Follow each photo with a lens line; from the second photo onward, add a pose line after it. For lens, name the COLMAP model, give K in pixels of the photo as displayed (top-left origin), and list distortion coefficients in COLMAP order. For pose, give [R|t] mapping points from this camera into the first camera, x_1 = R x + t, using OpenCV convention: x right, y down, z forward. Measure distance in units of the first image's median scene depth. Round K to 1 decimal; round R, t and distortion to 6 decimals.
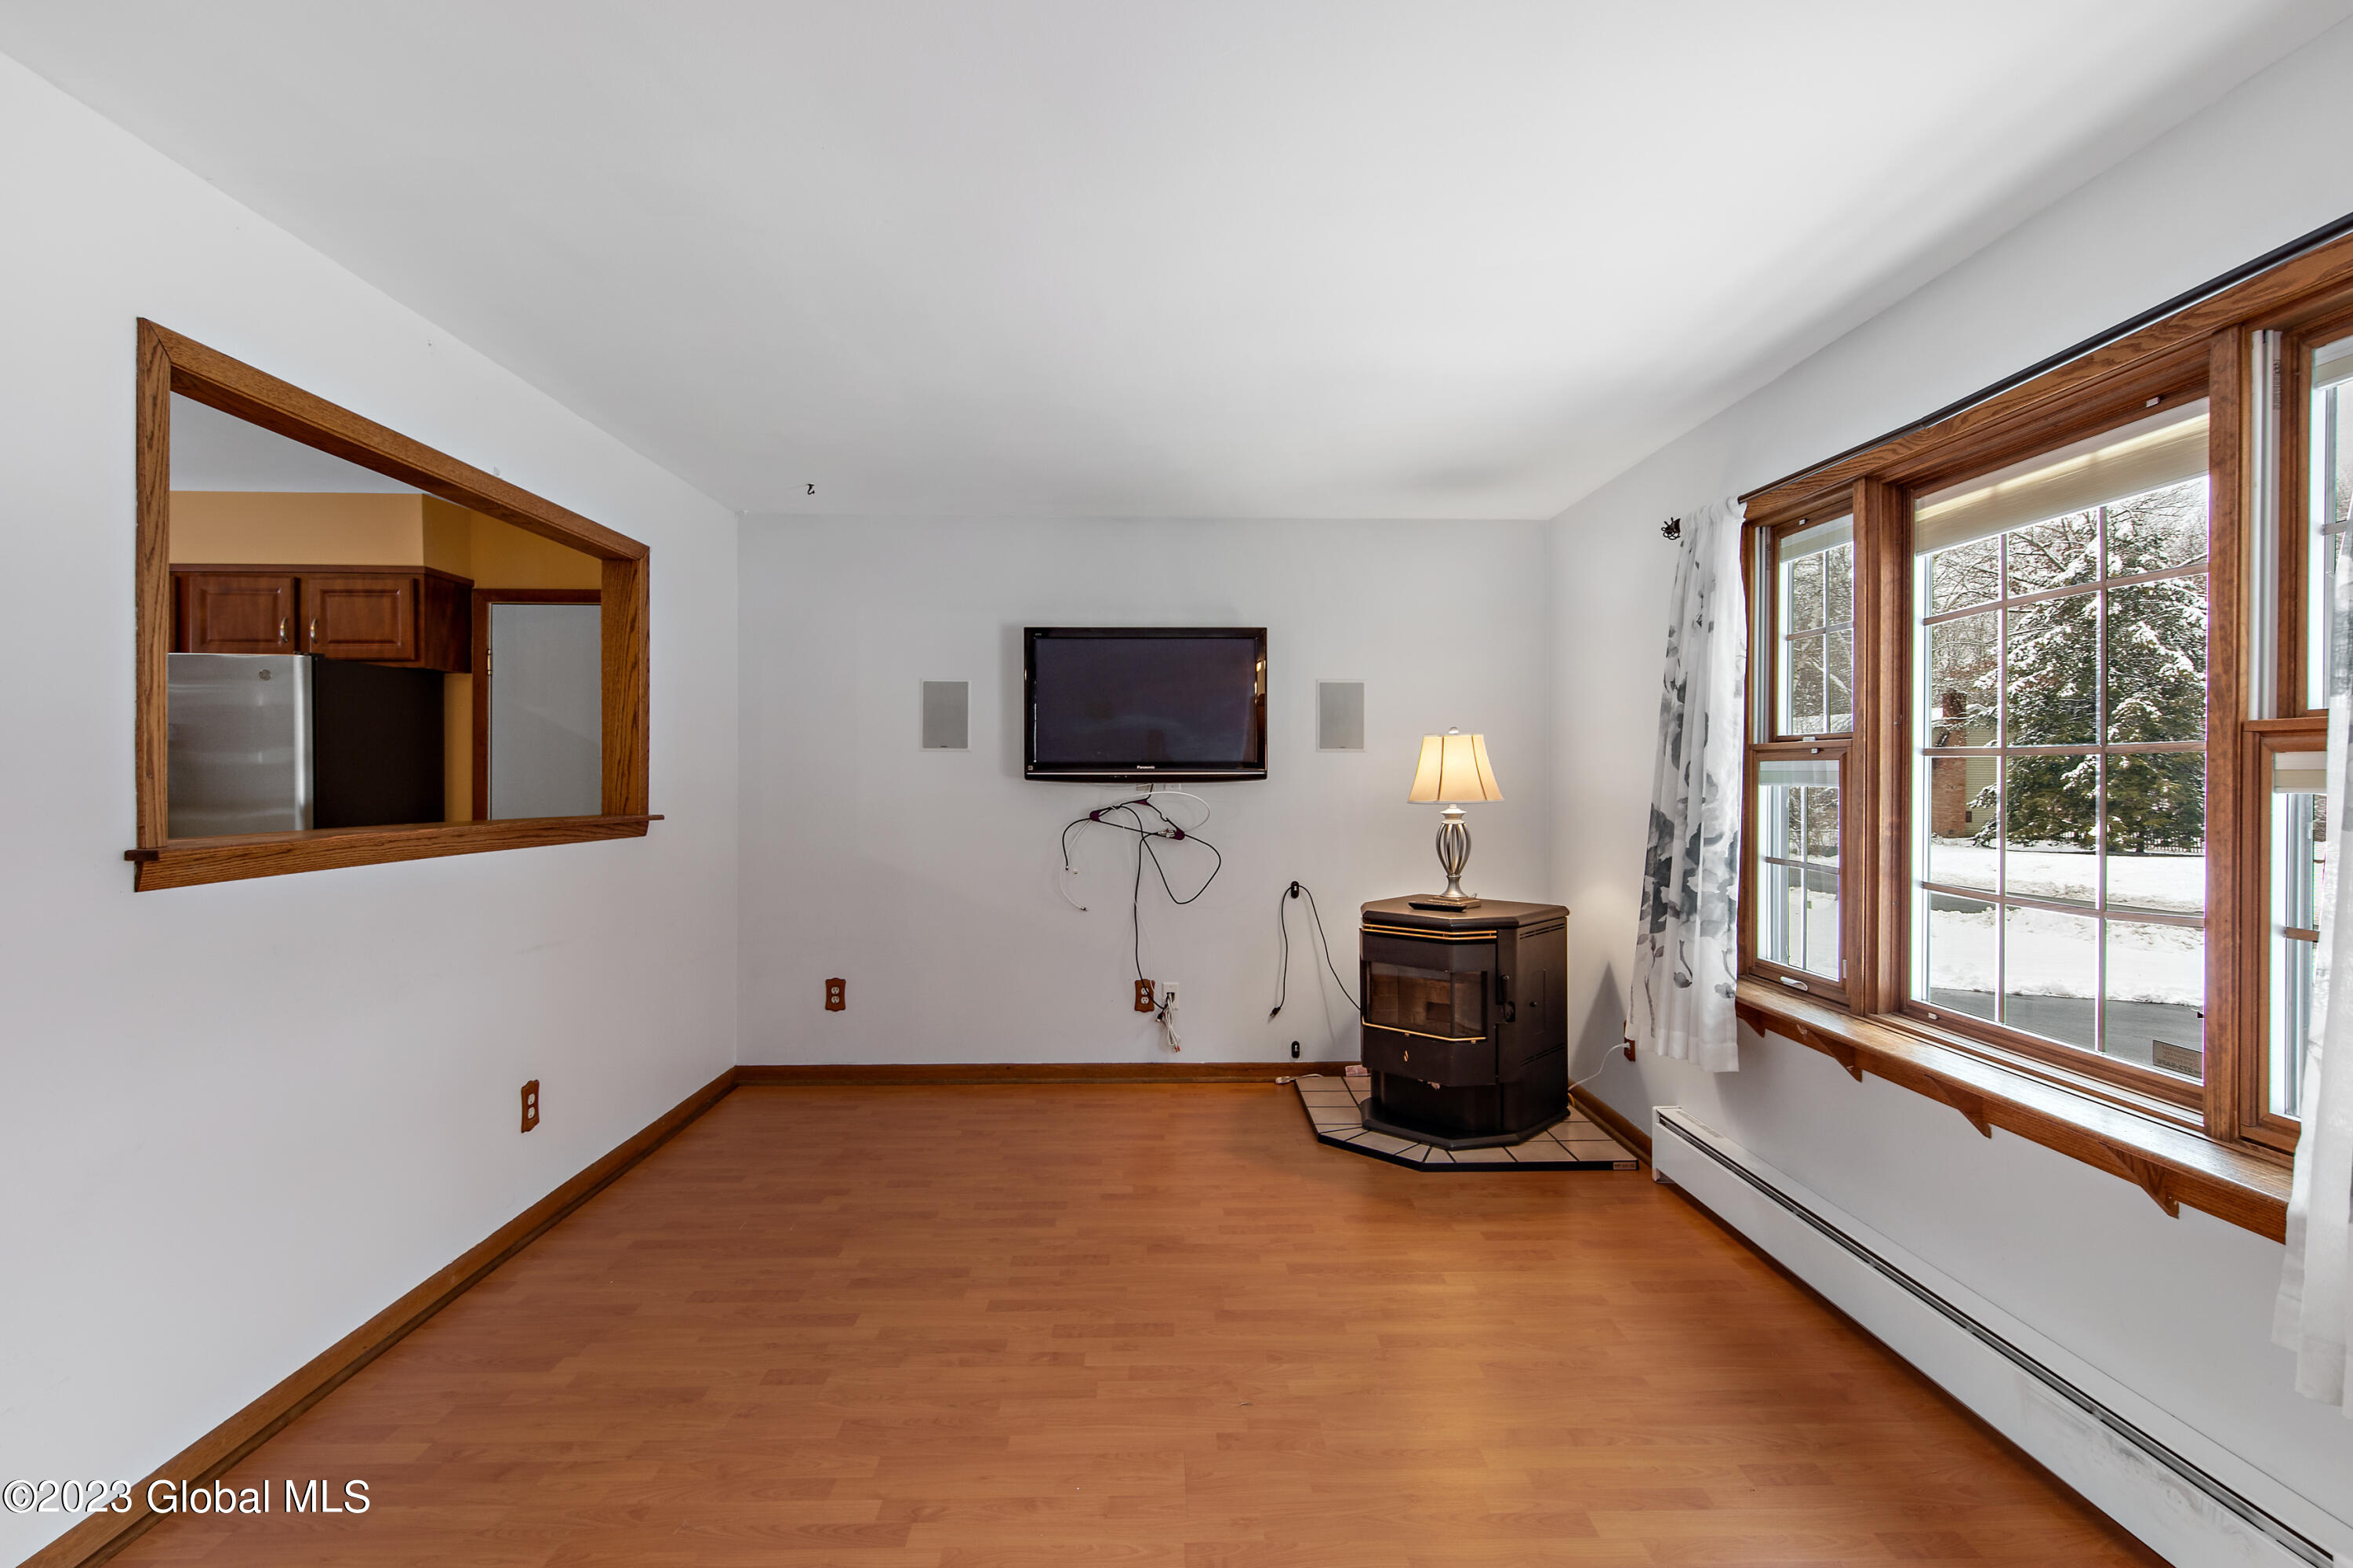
lens RADIAL K [[1109.7, 0, 1191.1], [0, 1109.7, 772.2], [0, 0, 1]] dist [0.004358, 0.000213]
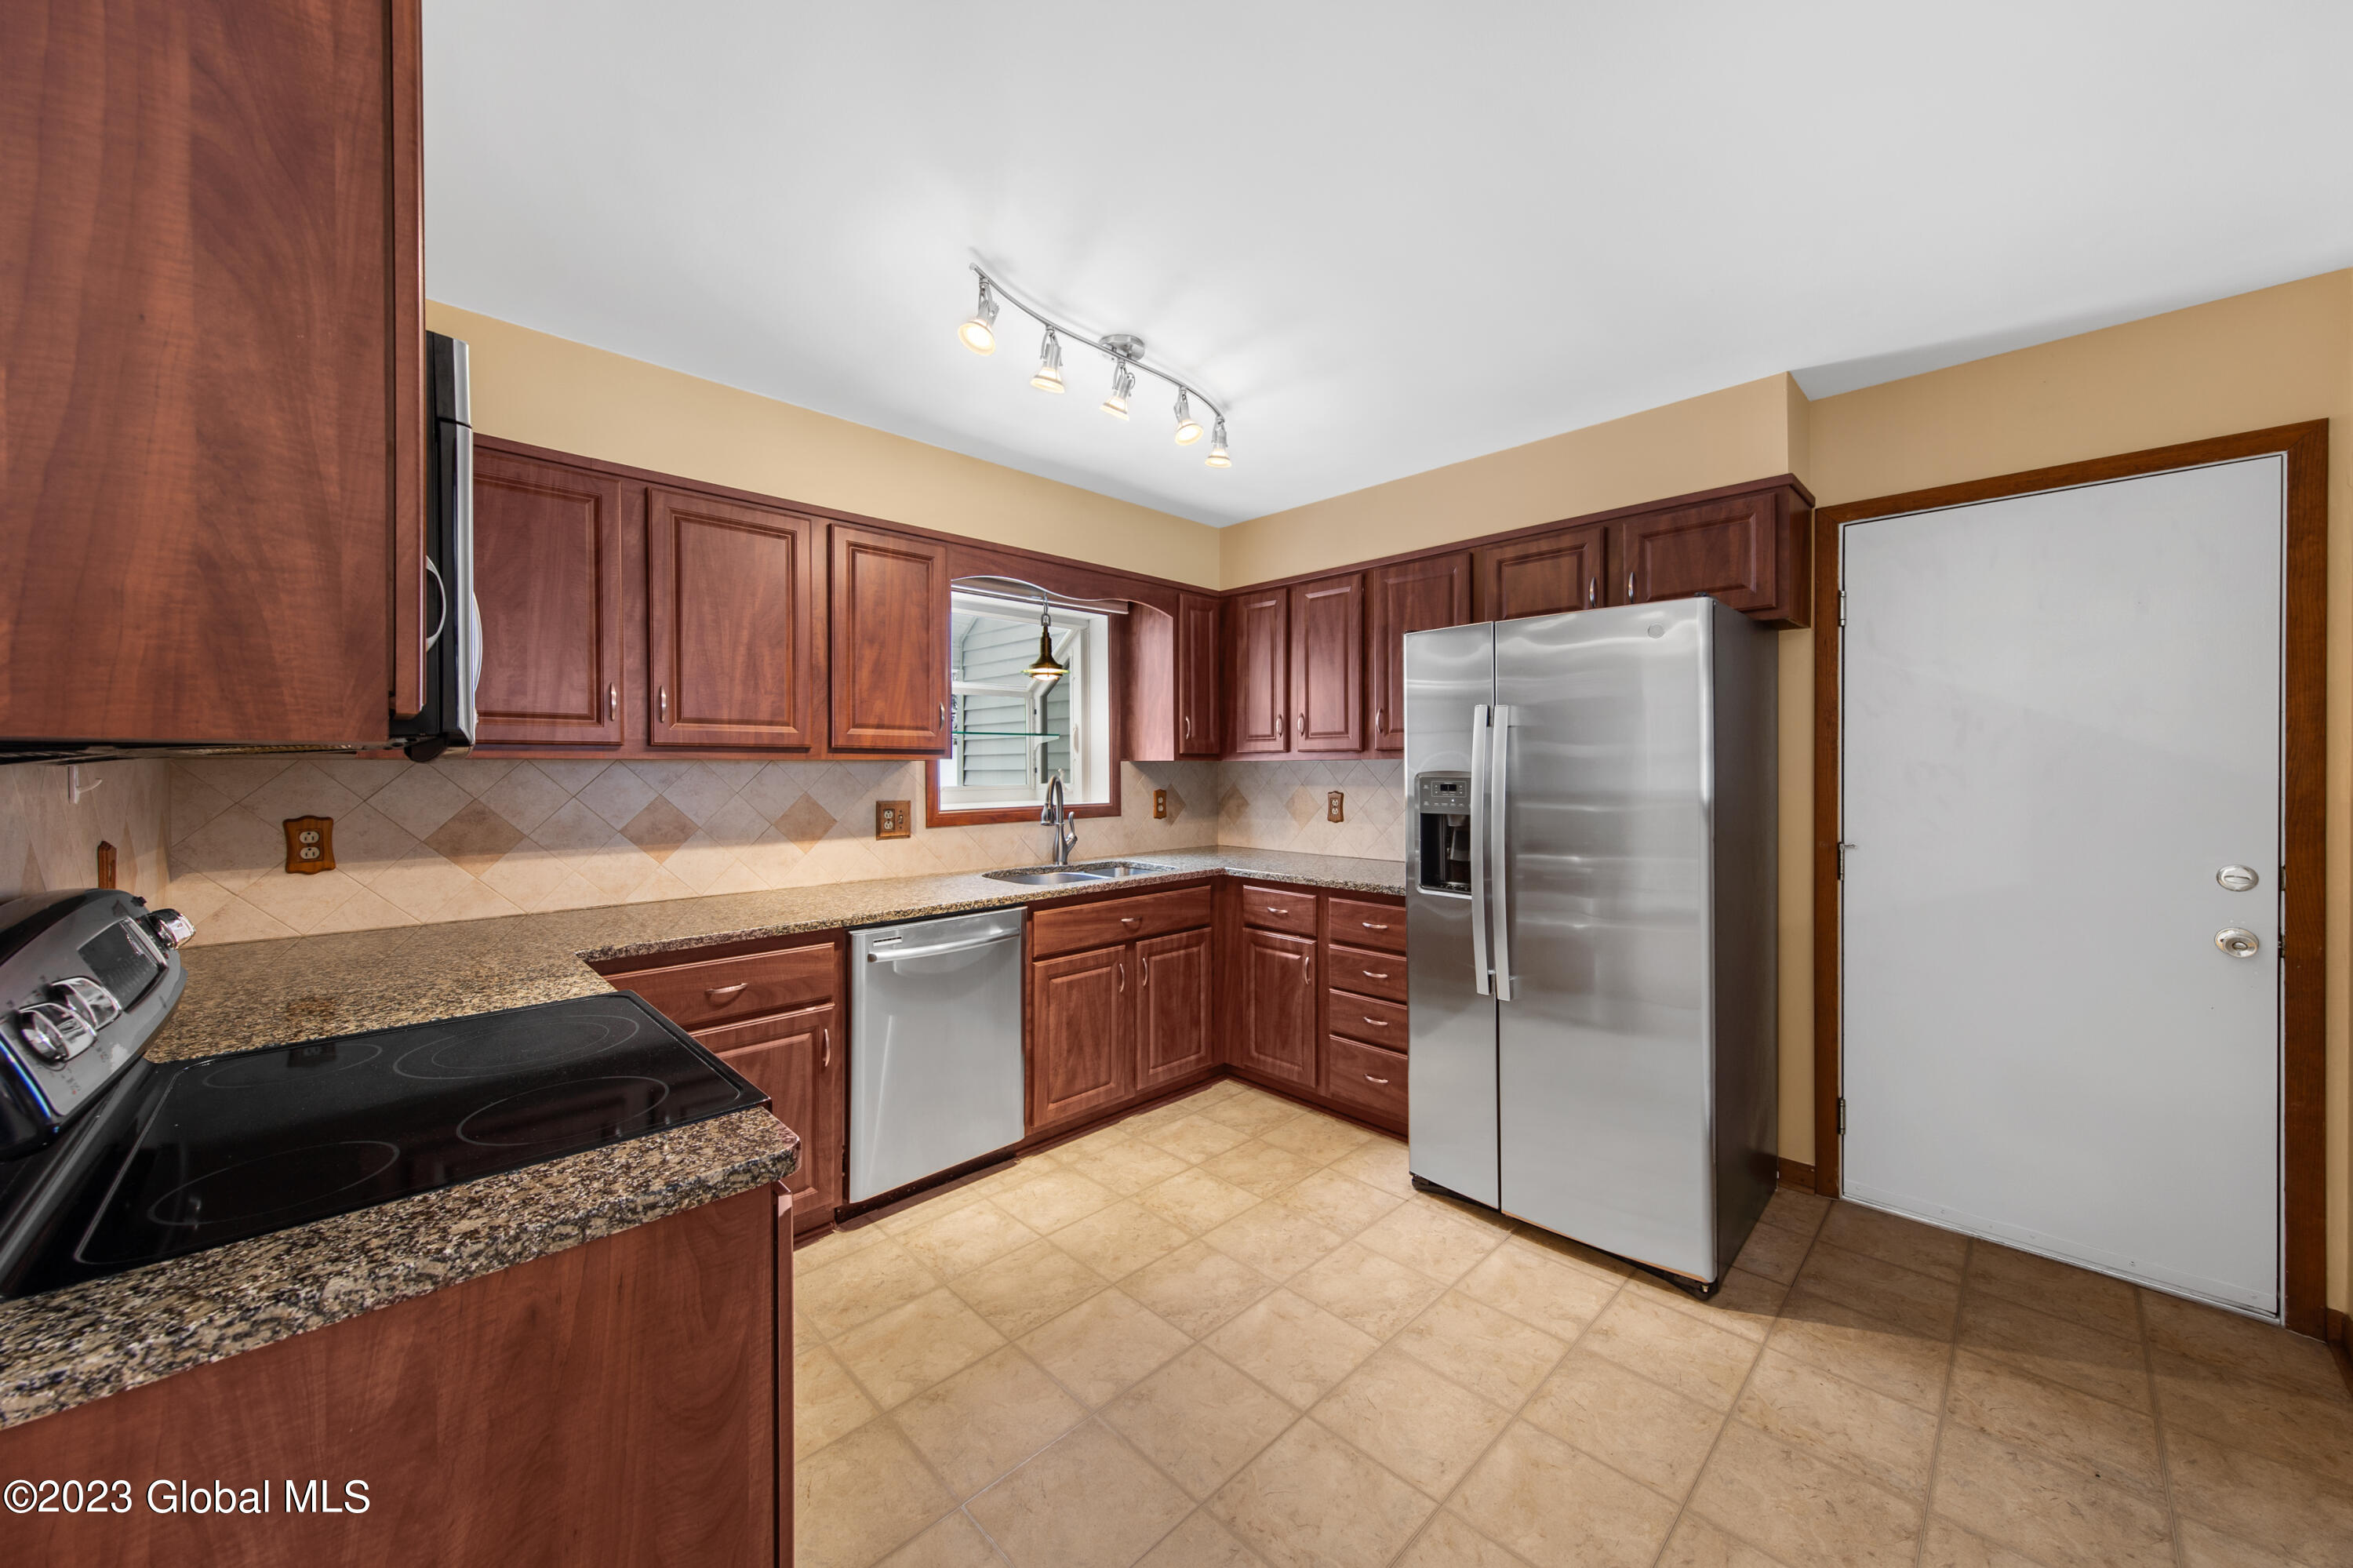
lens RADIAL K [[868.8, 0, 1179.6], [0, 868.8, 775.3], [0, 0, 1]] dist [0.000998, -0.000072]
pose [[0.677709, 0.000626, -0.735330, -0.625242], [0.004502, 0.999977, 0.005000, 0.001935], [0.735316, -0.006699, 0.677691, 0.391832]]
